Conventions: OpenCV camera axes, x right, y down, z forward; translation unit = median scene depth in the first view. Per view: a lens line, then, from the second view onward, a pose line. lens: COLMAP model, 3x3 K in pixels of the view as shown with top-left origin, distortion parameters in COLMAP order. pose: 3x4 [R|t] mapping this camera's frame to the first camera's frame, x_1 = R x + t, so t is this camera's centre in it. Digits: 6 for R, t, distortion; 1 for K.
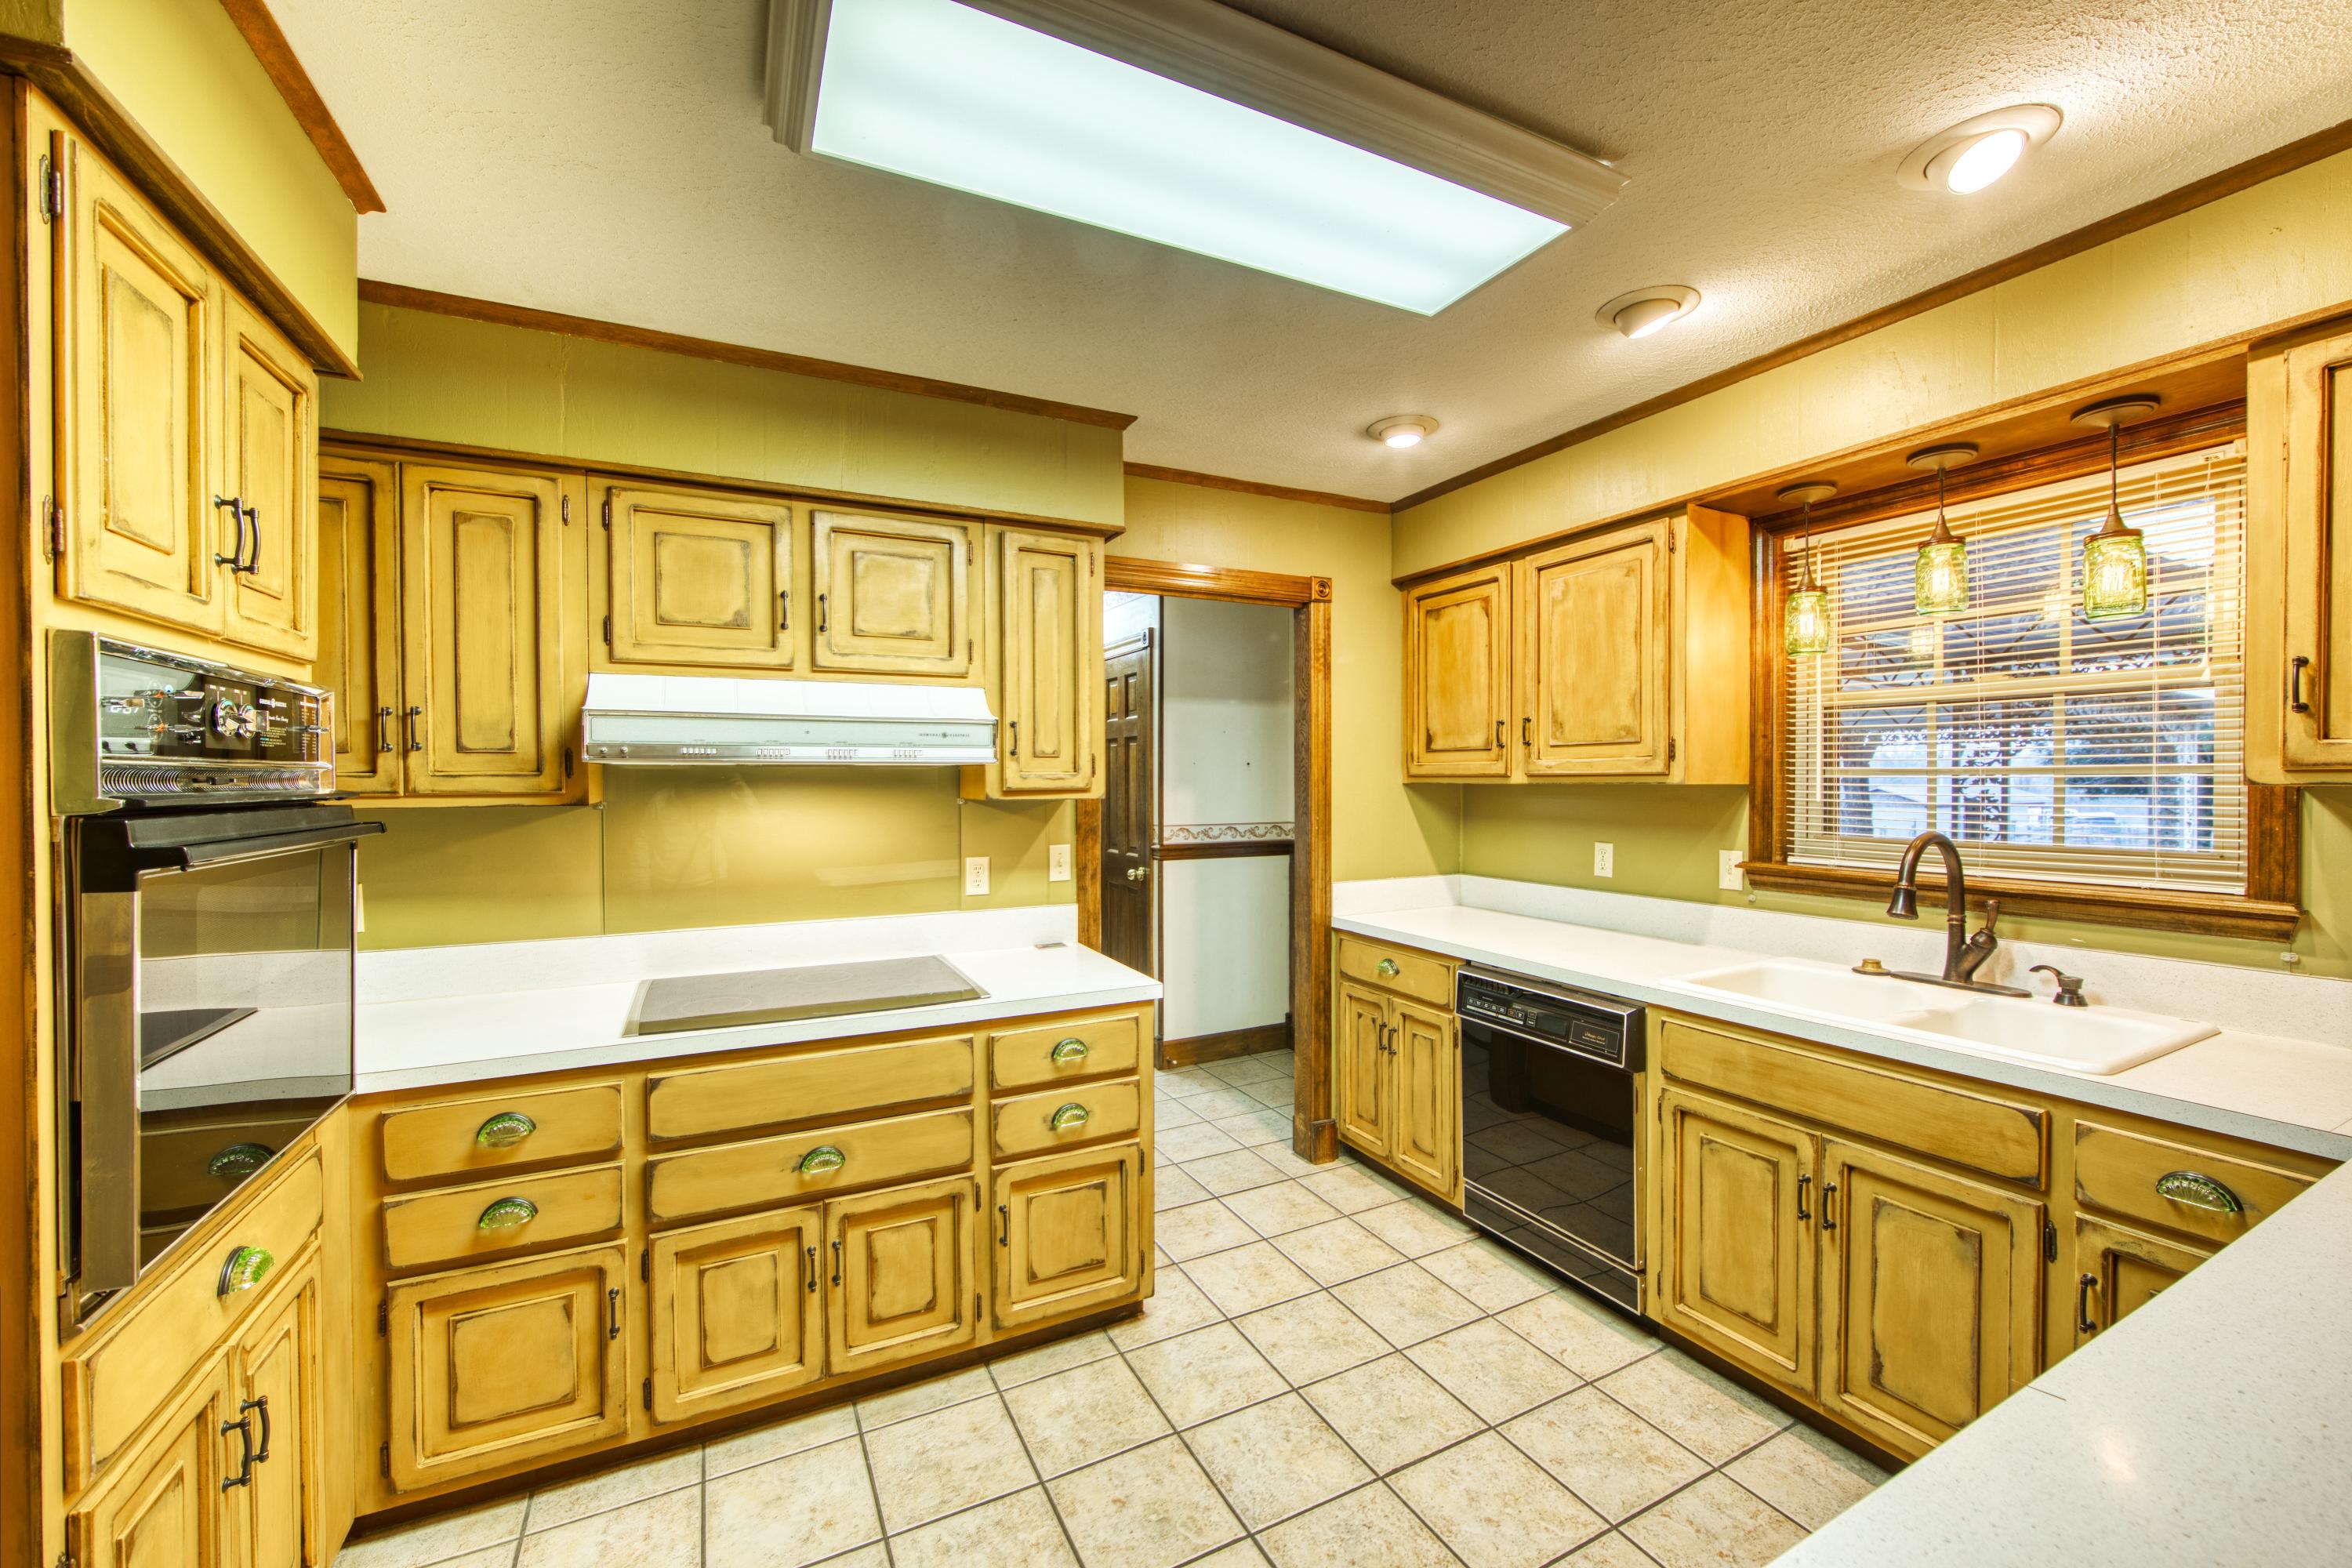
lens RADIAL K [[929.5, 0, 1164.8], [0, 929.5, 779.0], [0, 0, 1]] dist [-0.014984, 0.000731]
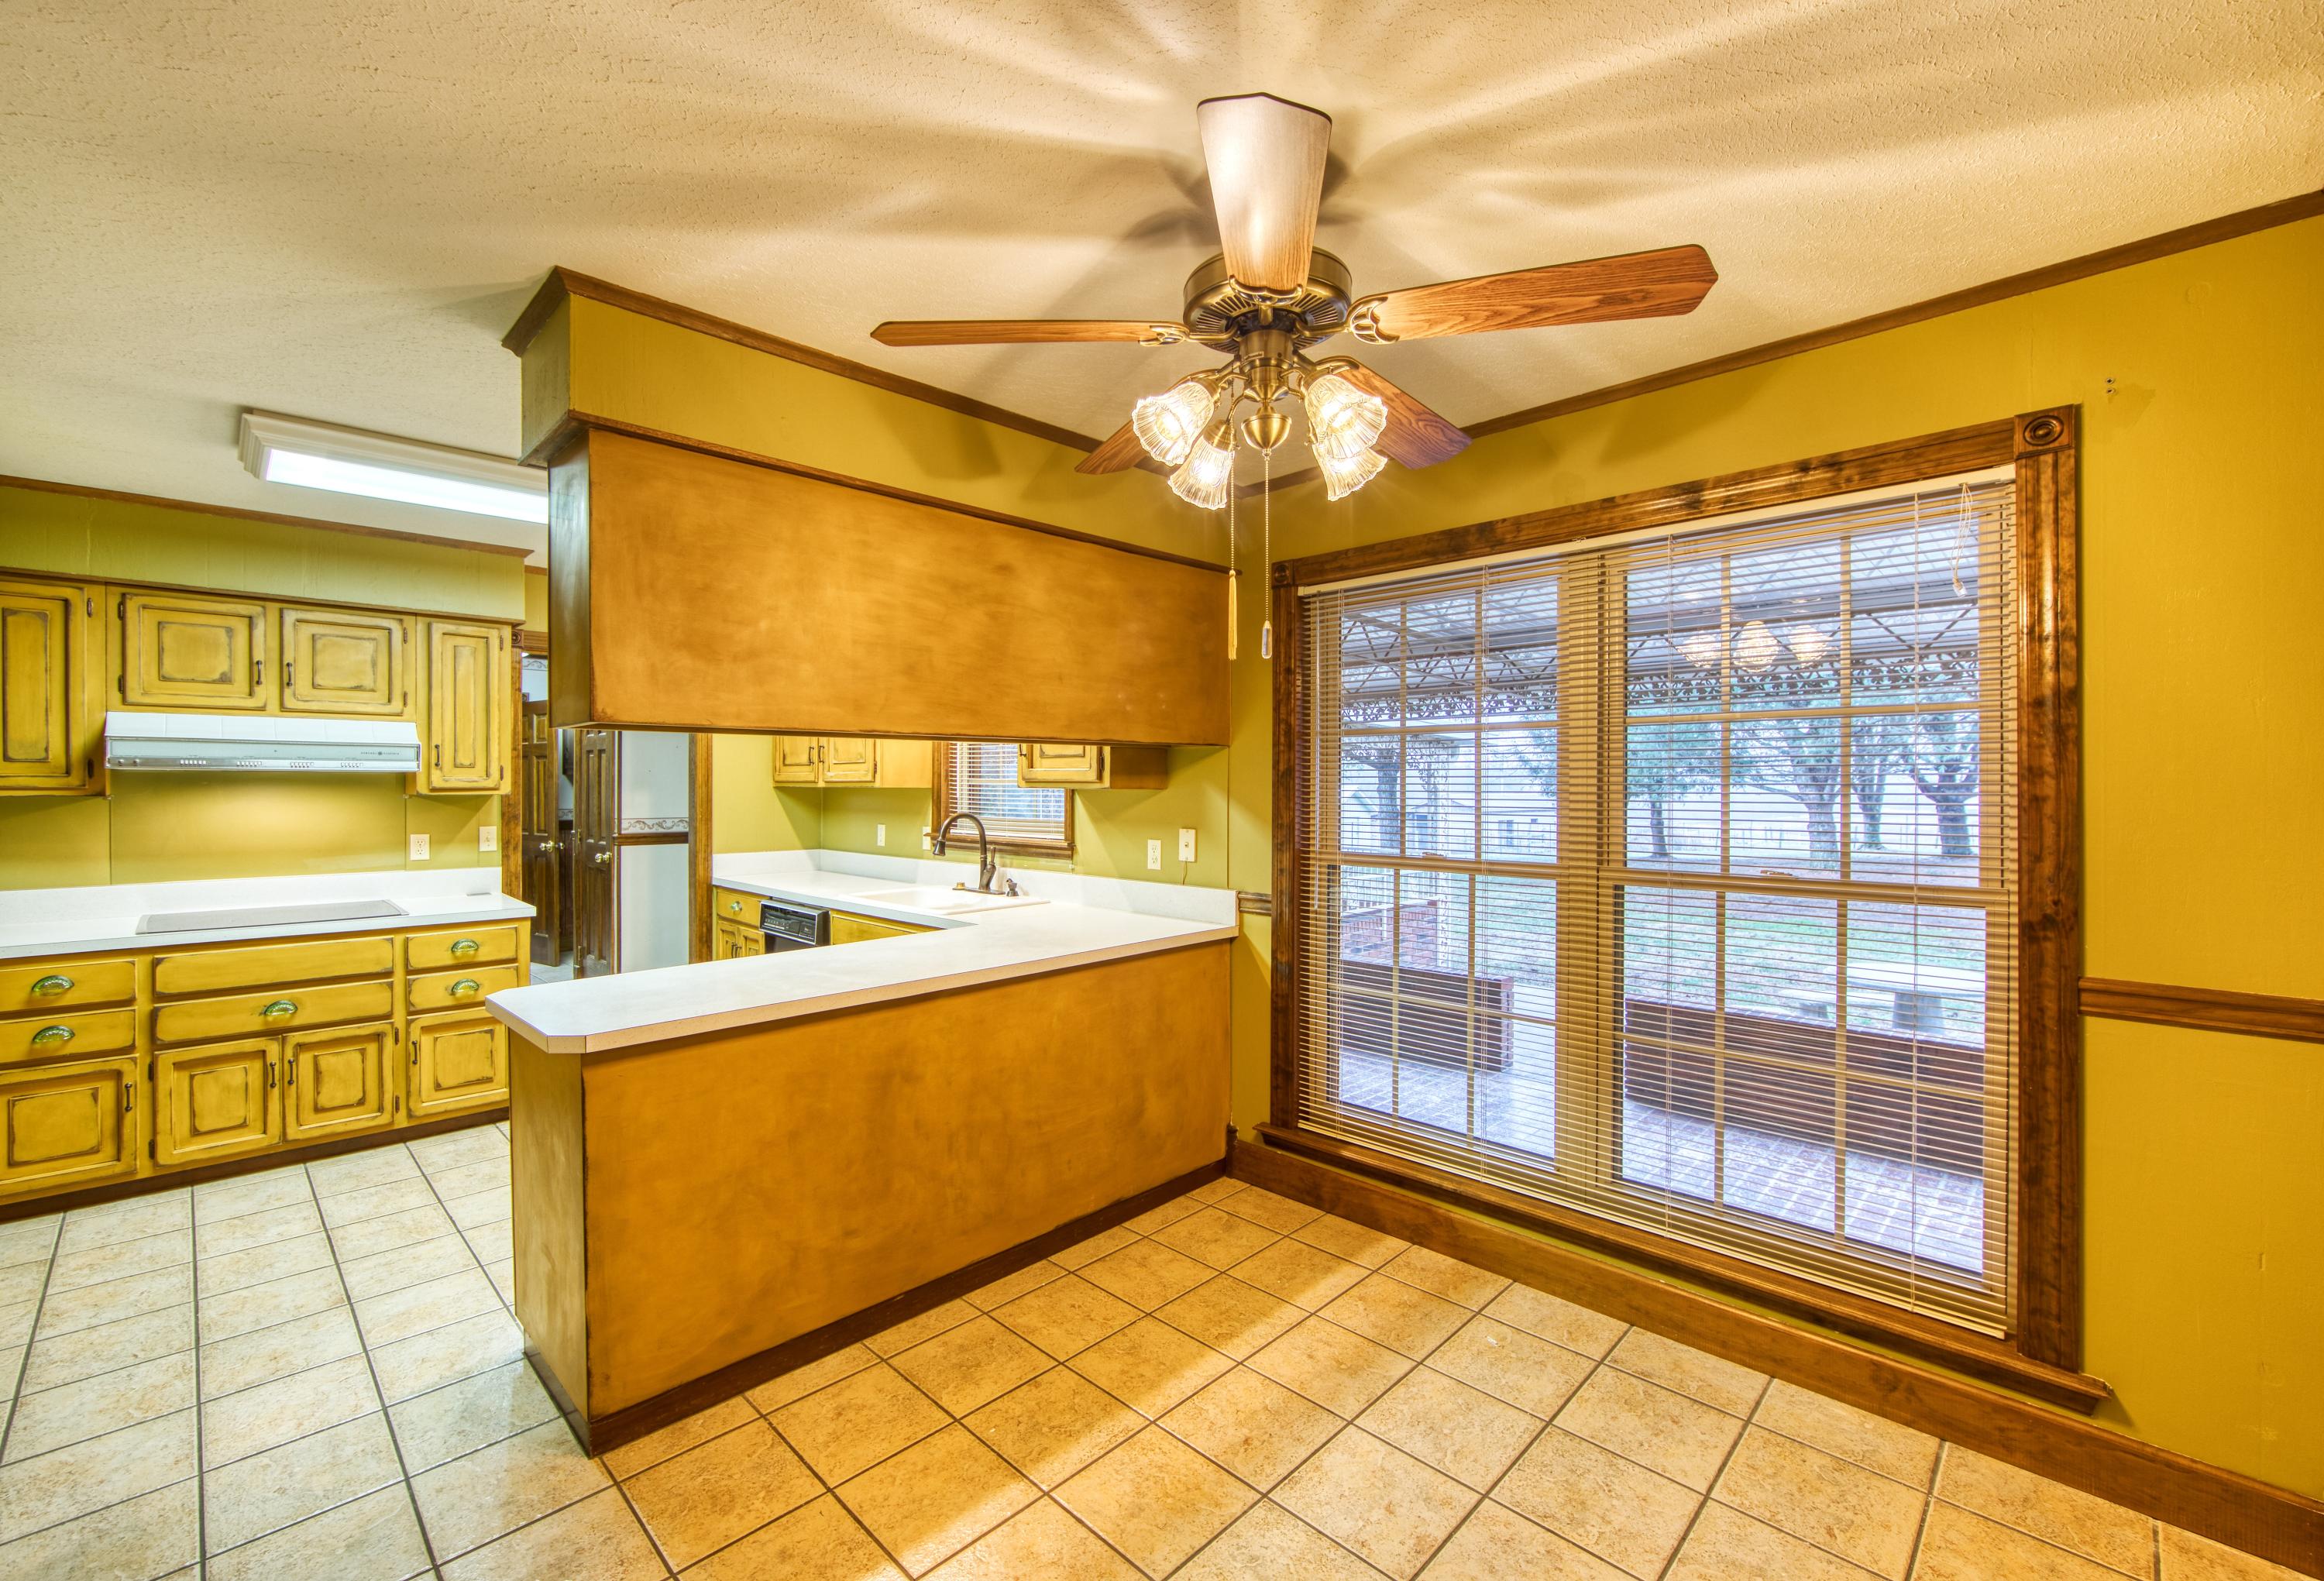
lens RADIAL K [[1030.7, 0, 1146.6], [0, 1030.7, 792.1], [0, 0, 1]] dist [-0.007897, 0.000330]
pose [[0.962164, 0.003652, 0.272446, 0.578250], [-0.004287, 0.999989, 0.001736, 0.010846], [-0.272437, -0.002839, 0.962170, -1.108153]]
